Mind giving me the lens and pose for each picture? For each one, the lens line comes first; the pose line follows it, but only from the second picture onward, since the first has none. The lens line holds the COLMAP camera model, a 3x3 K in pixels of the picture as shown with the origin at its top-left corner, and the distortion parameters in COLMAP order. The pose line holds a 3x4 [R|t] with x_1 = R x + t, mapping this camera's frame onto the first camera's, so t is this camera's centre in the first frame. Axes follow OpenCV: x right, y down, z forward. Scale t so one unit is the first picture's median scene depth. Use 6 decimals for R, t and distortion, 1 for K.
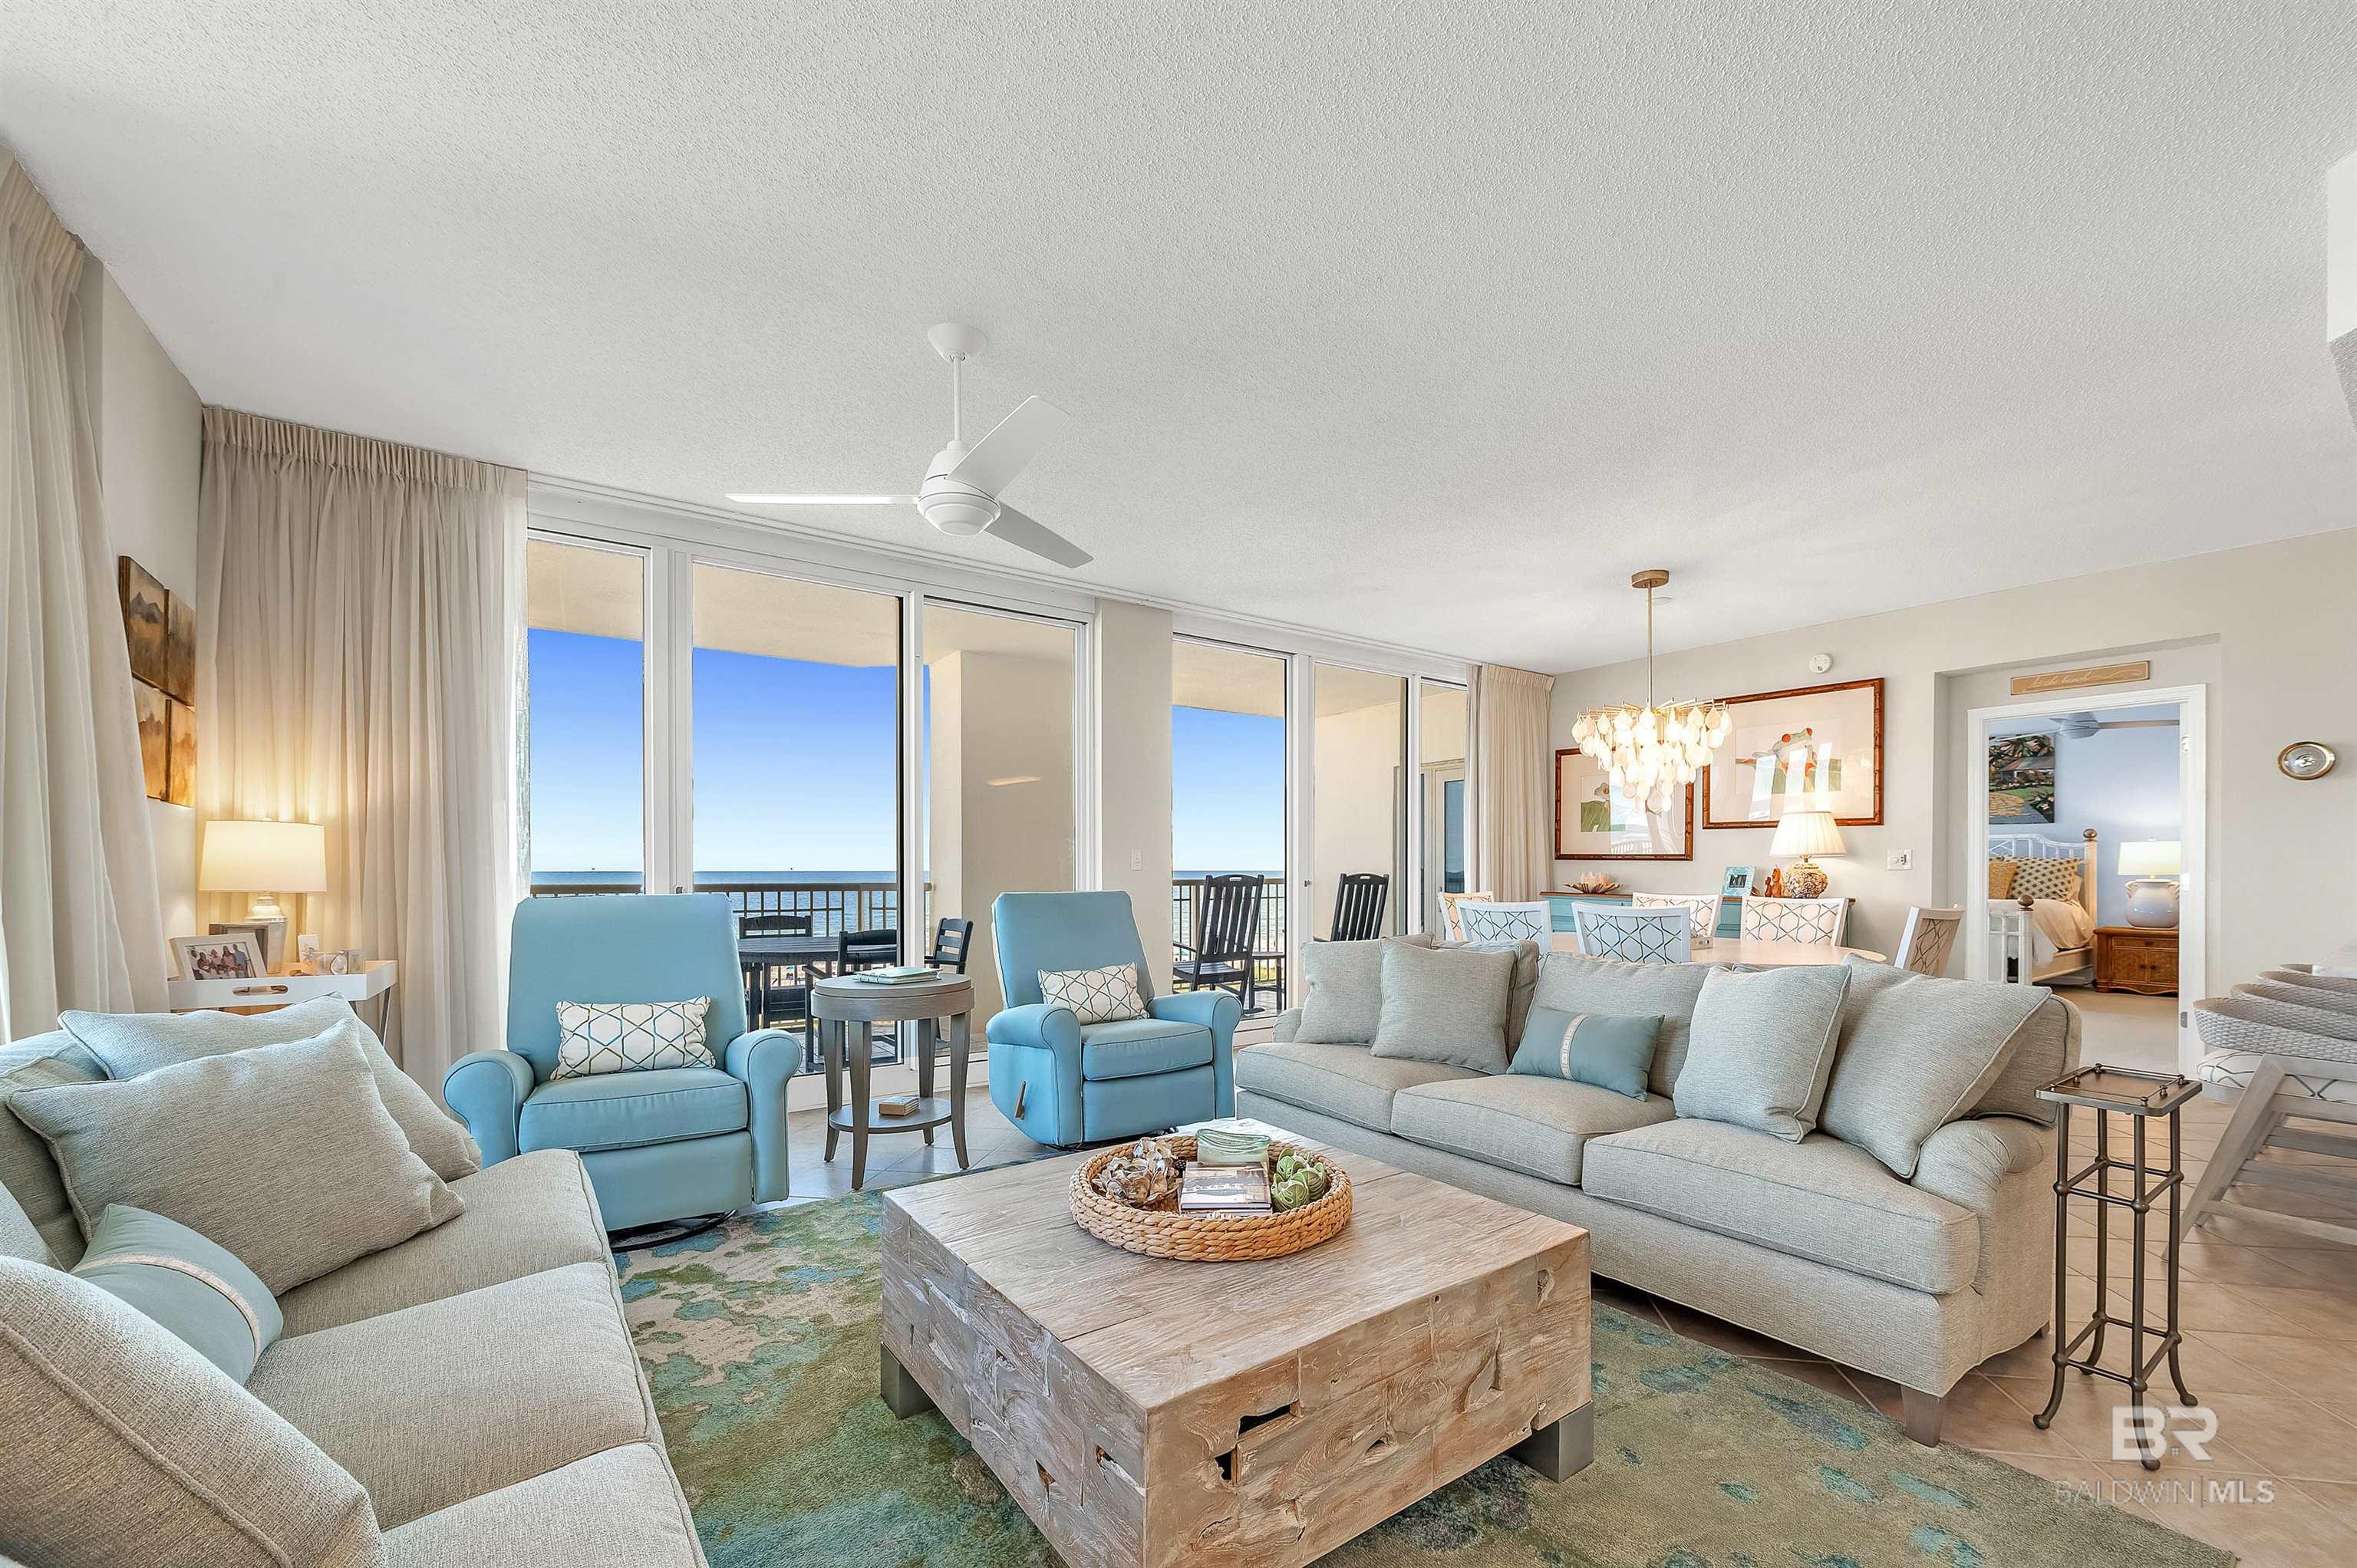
lens RADIAL K [[1042.4, 0, 1170.9], [0, 1042.4, 872.6], [0, 0, 1]] dist [-0.002739, -0.000845]
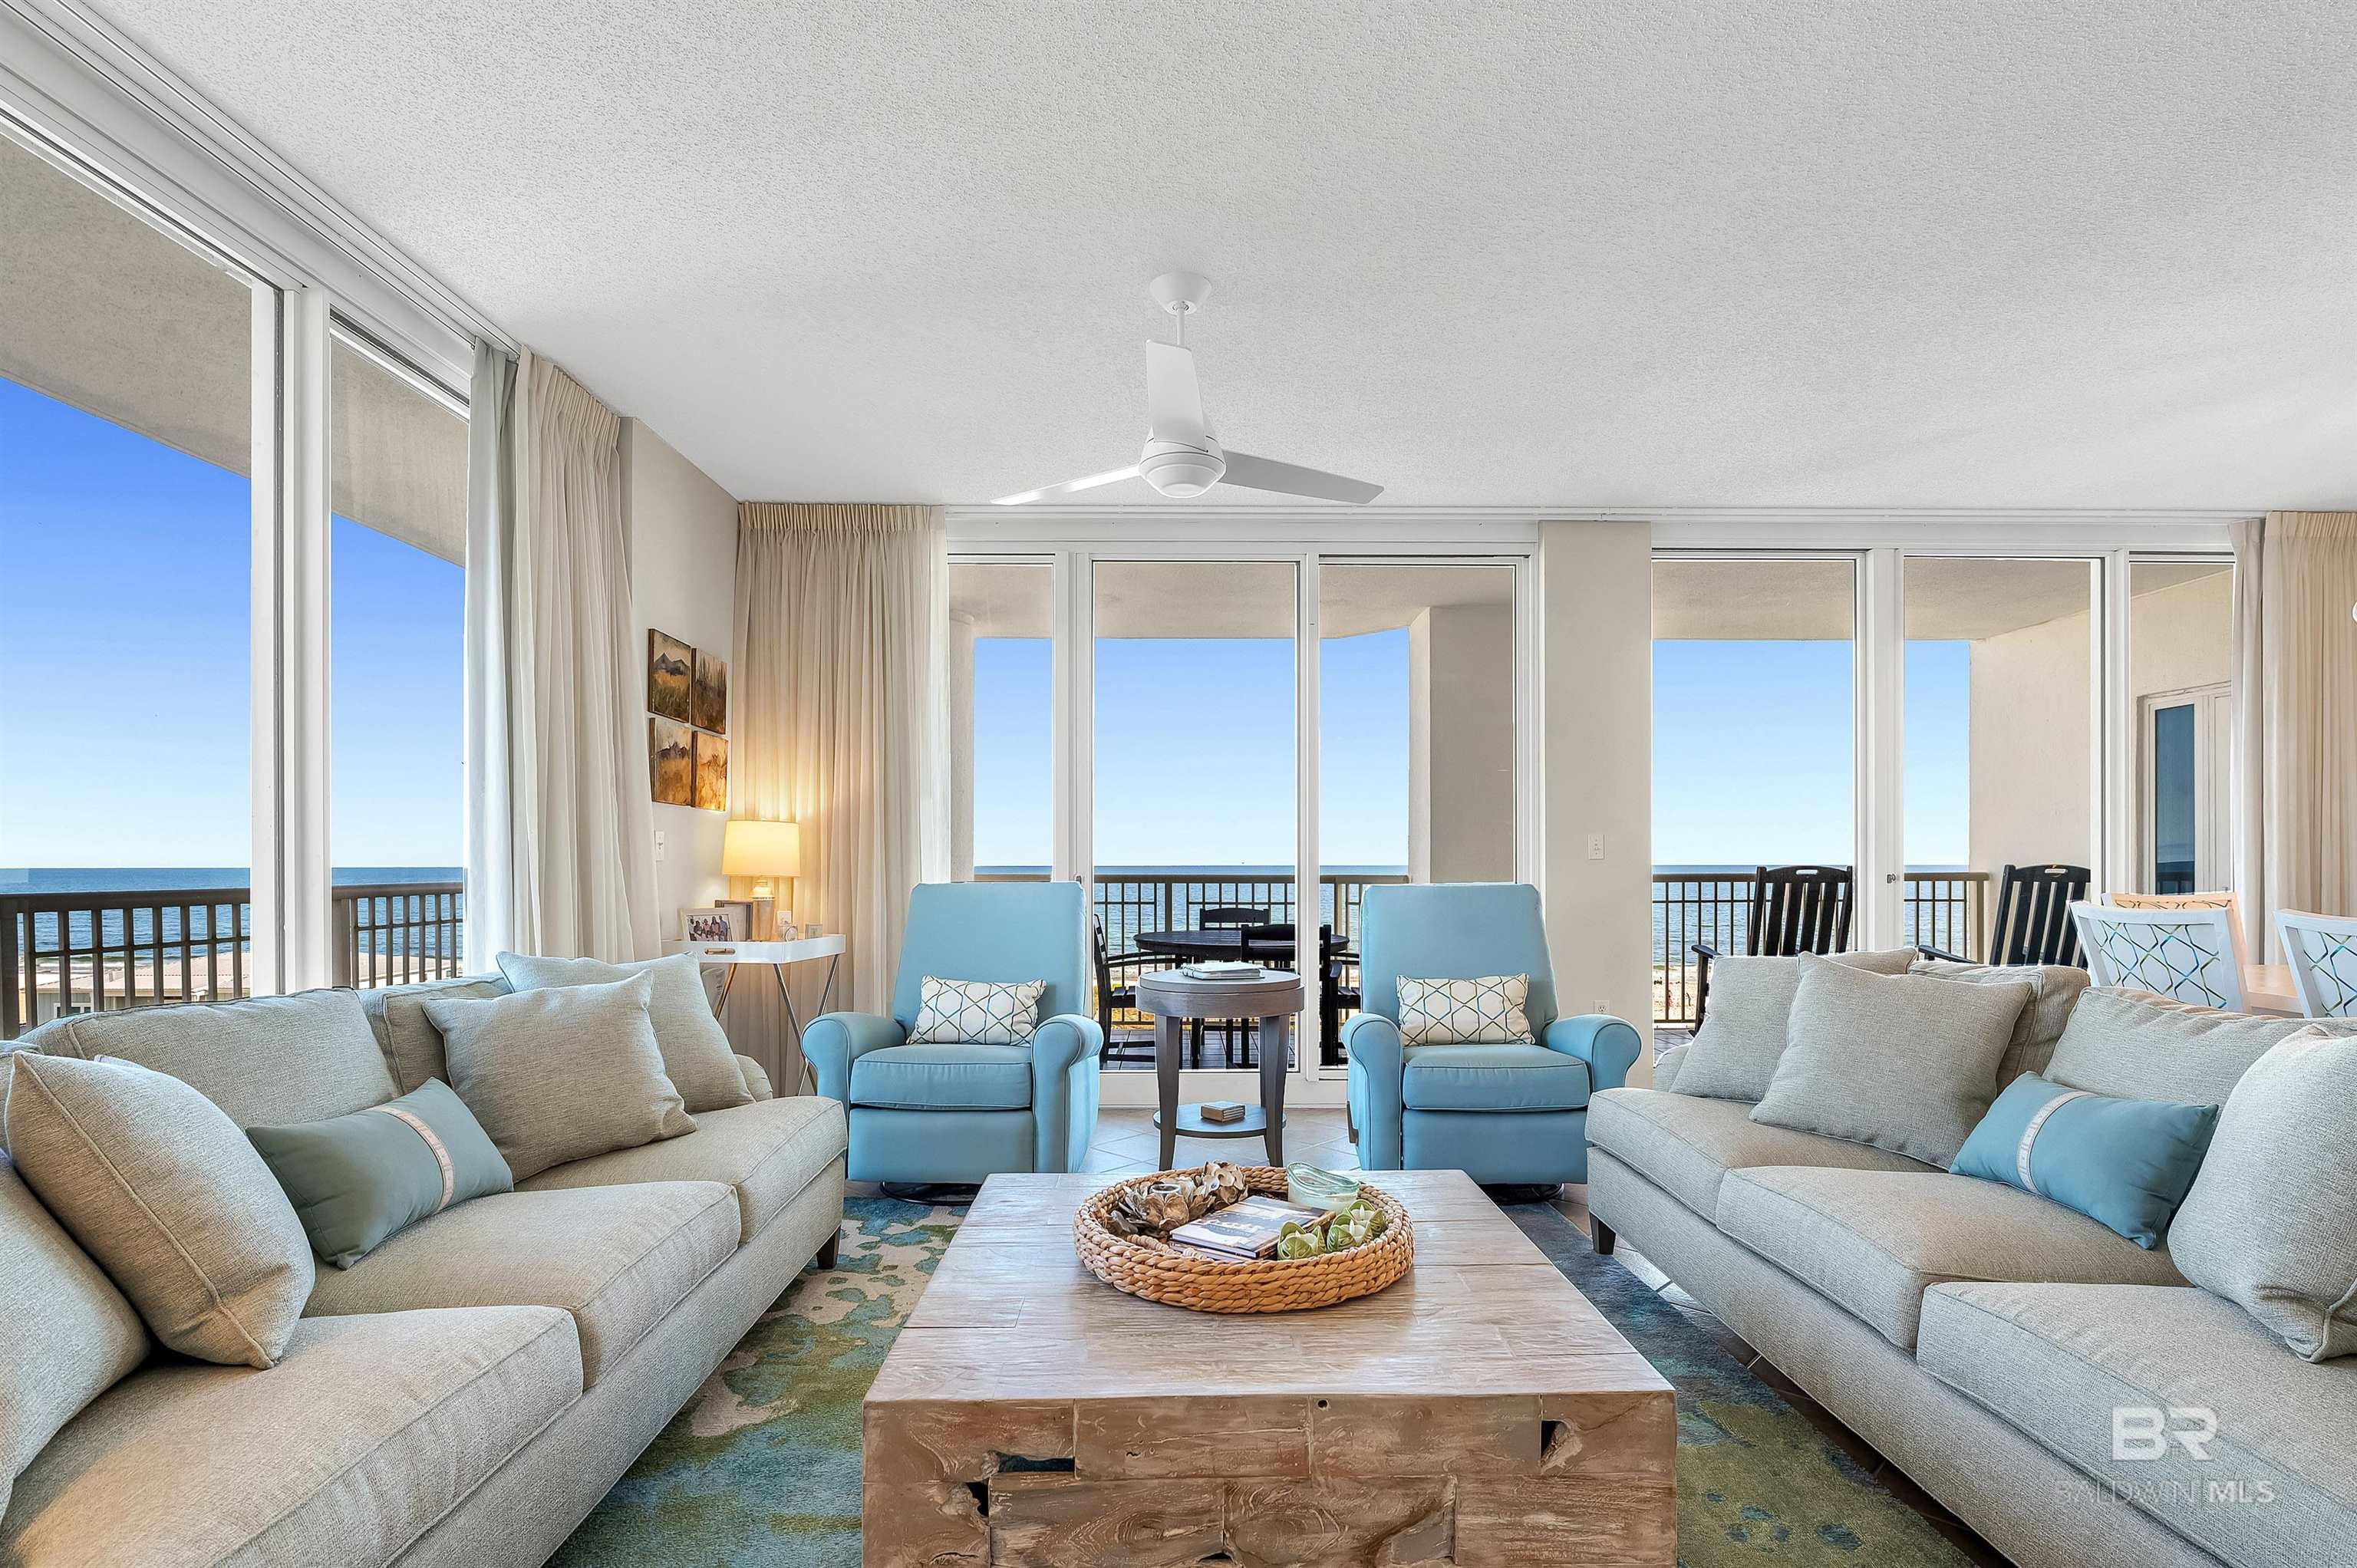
lens RADIAL K [[1216.0, 0, 1186.3], [0, 1216.0, 860.7], [0, 0, 1]] dist [-0.006789, -0.001462]
pose [[0.791759, -0.002920, -0.610826, 0.446207], [-0.001940, 0.999972, -0.007295, 0.009550], [0.610830, 0.006961, 0.791731, 0.139947]]
